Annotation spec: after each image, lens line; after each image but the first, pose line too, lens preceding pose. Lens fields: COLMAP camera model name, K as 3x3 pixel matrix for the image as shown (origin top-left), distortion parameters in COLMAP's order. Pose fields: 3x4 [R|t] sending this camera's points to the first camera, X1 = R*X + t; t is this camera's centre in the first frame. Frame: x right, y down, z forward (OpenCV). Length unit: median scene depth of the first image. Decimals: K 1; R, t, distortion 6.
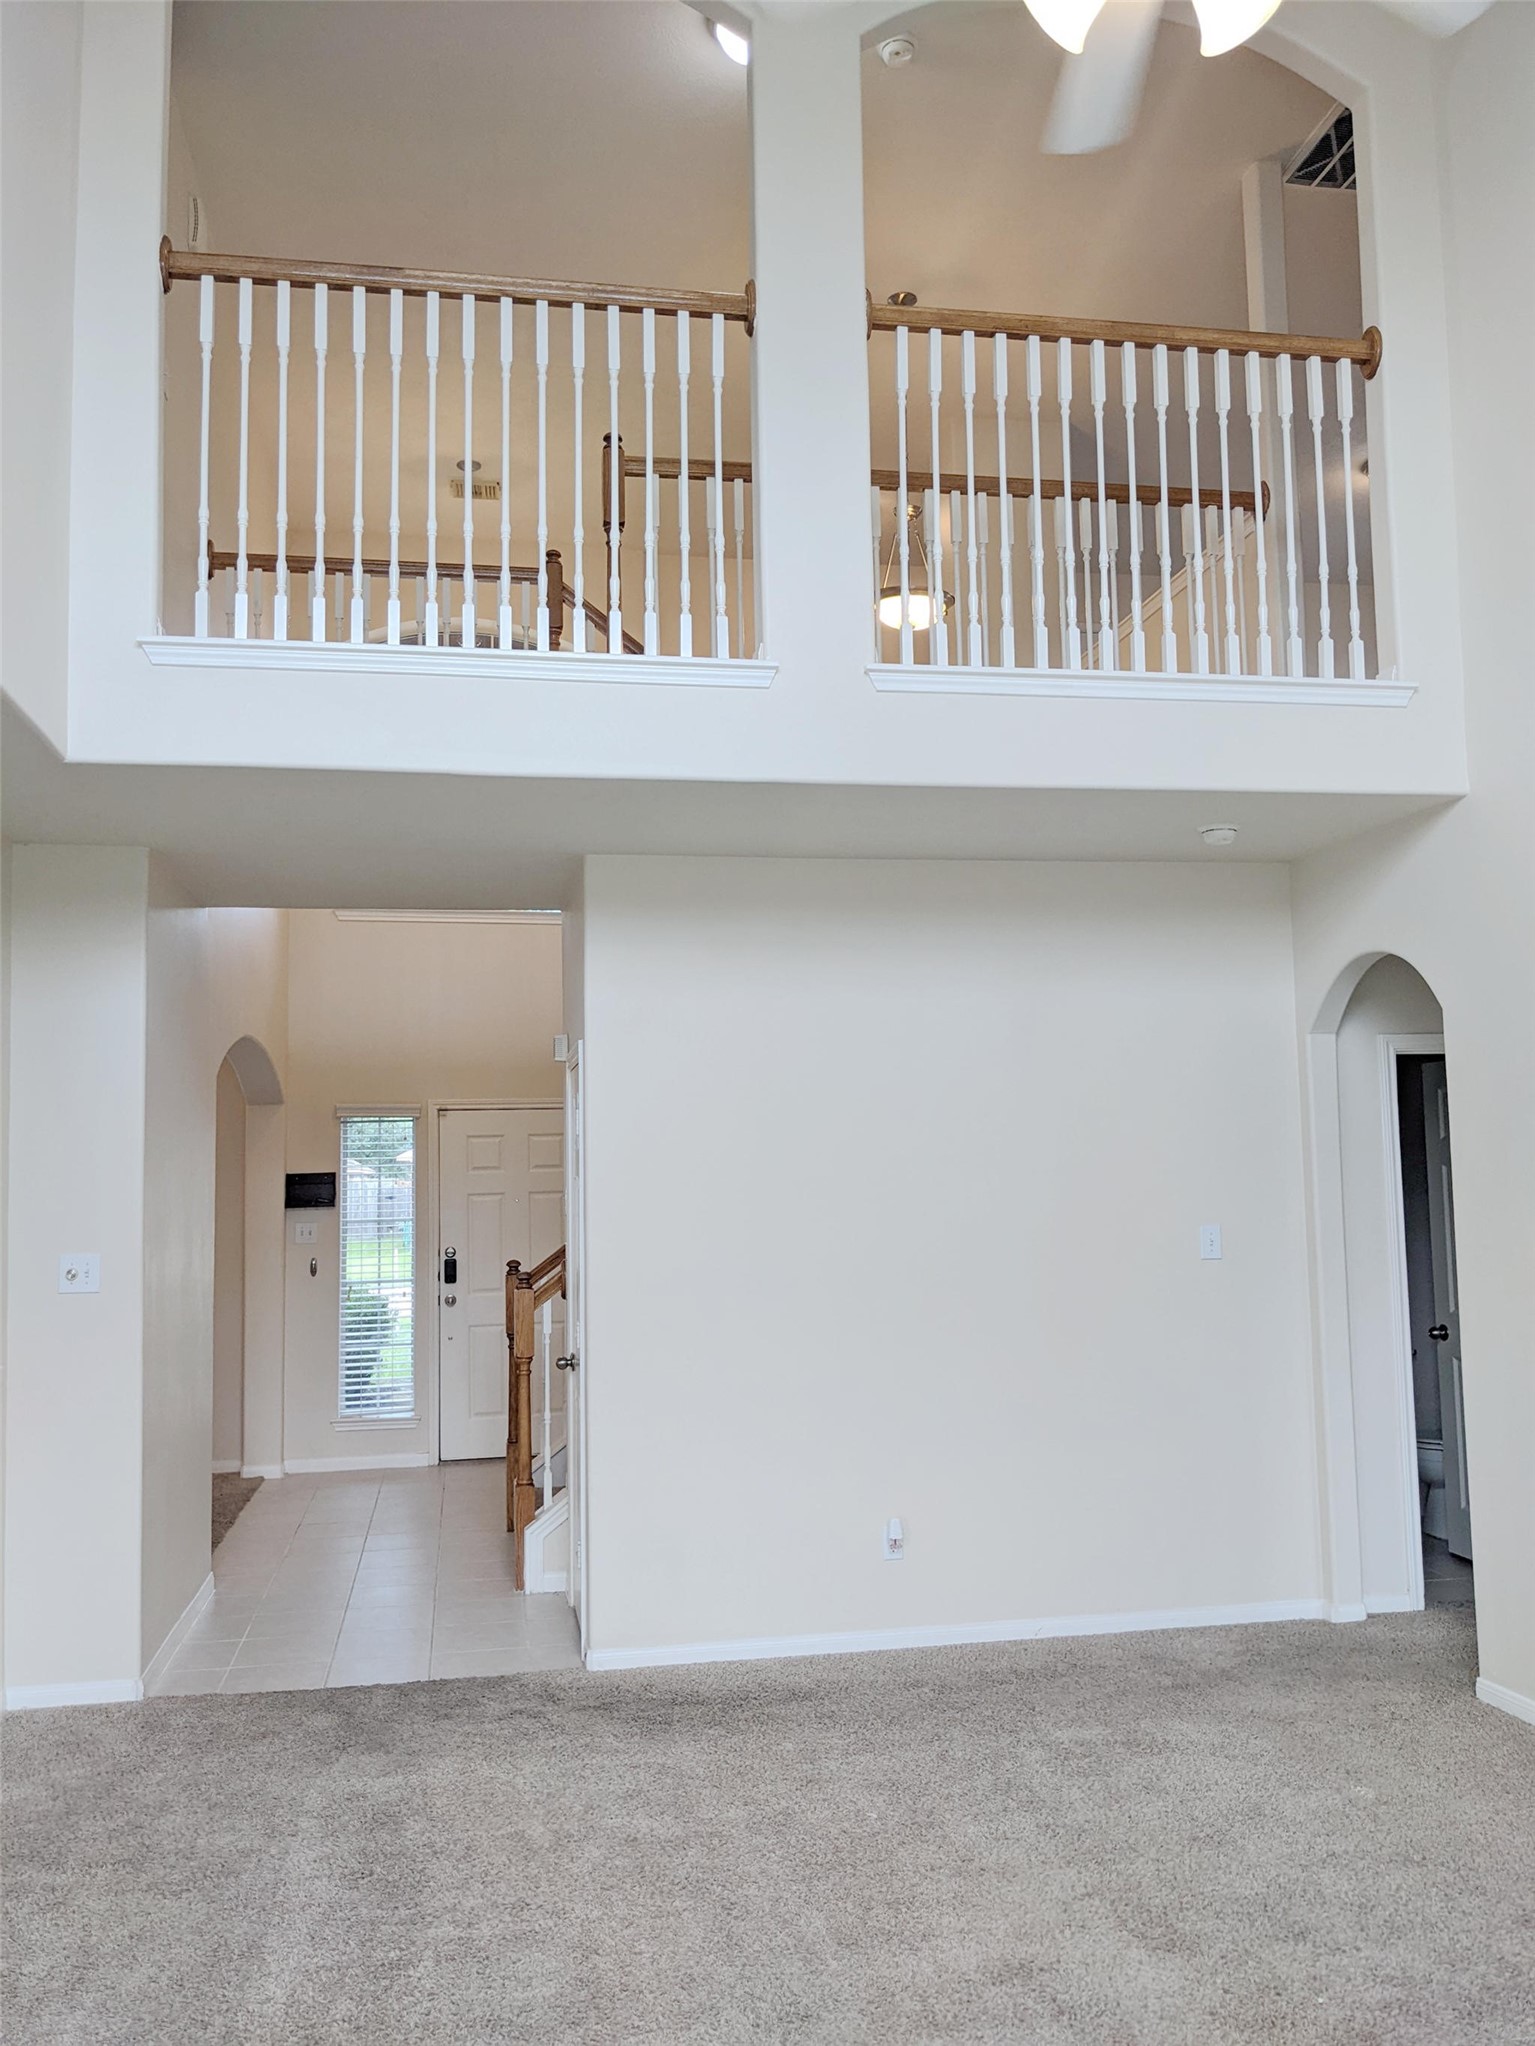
lens RADIAL K [[1619.9, 0, 761.4], [0, 1619.9, 1021.6], [0, 0, 1]] dist [0.030476, -0.049688]
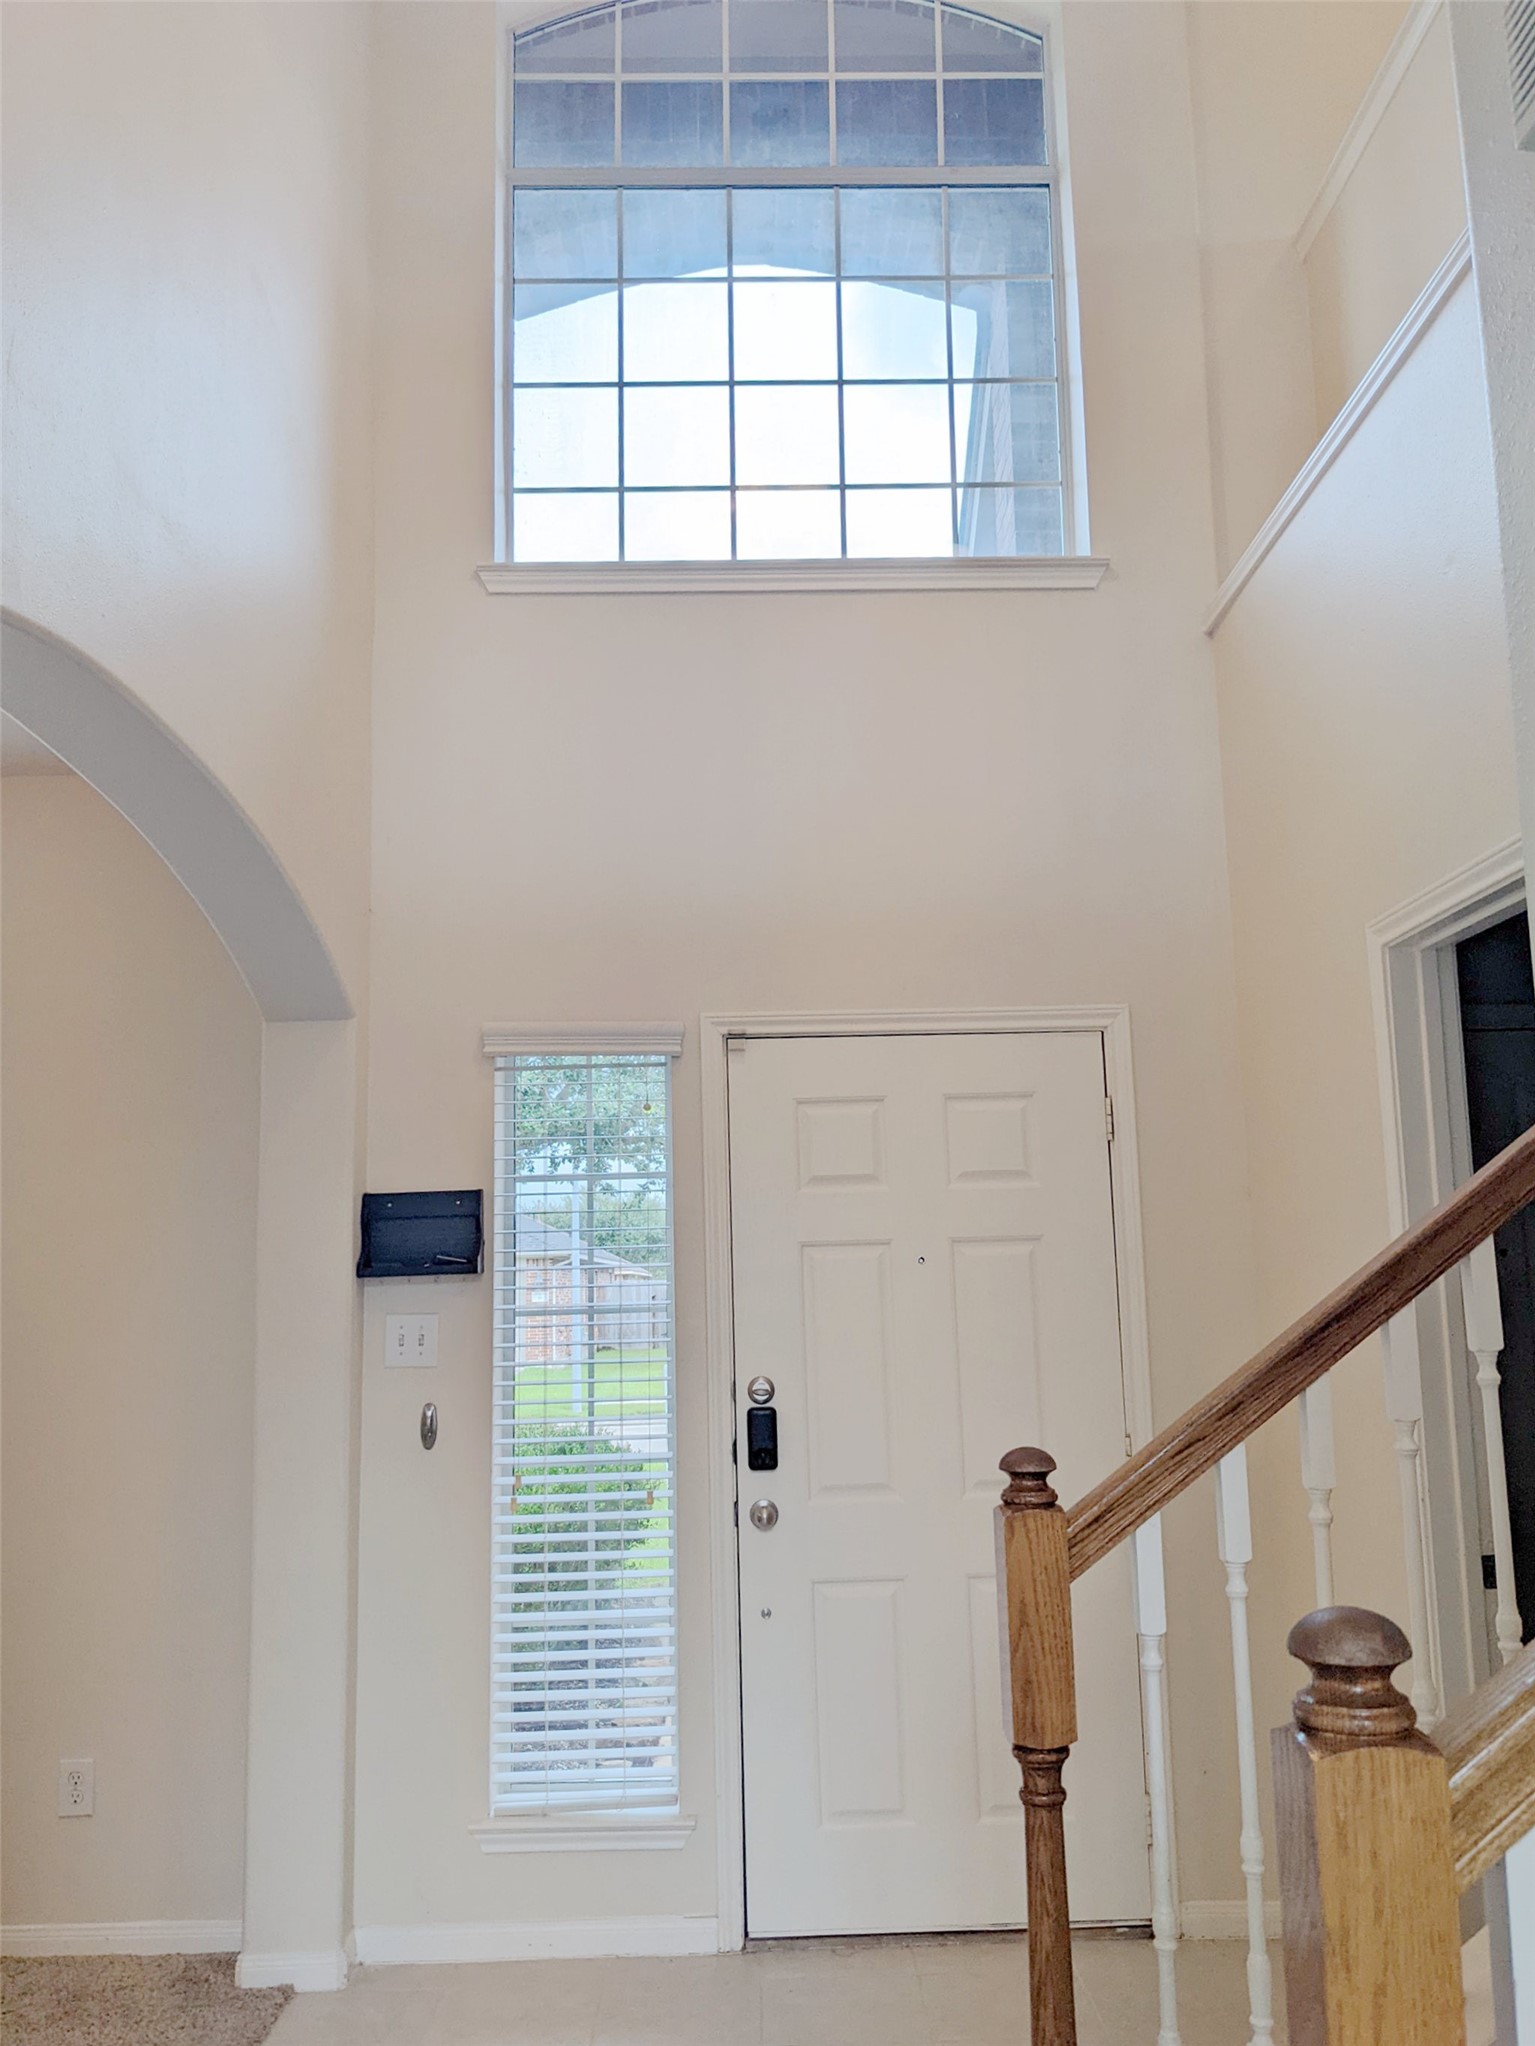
lens RADIAL K [[1619.9, 0, 770.4], [0, 1619.9, 1029.6], [0, 0, 1]] dist [0.030476, -0.049688]
pose [[0.988383, -0.024602, -0.149980, -0.128483], [0.016609, 0.998386, -0.054316, 0.075926], [0.151075, 0.051194, 0.987196, 0.606406]]
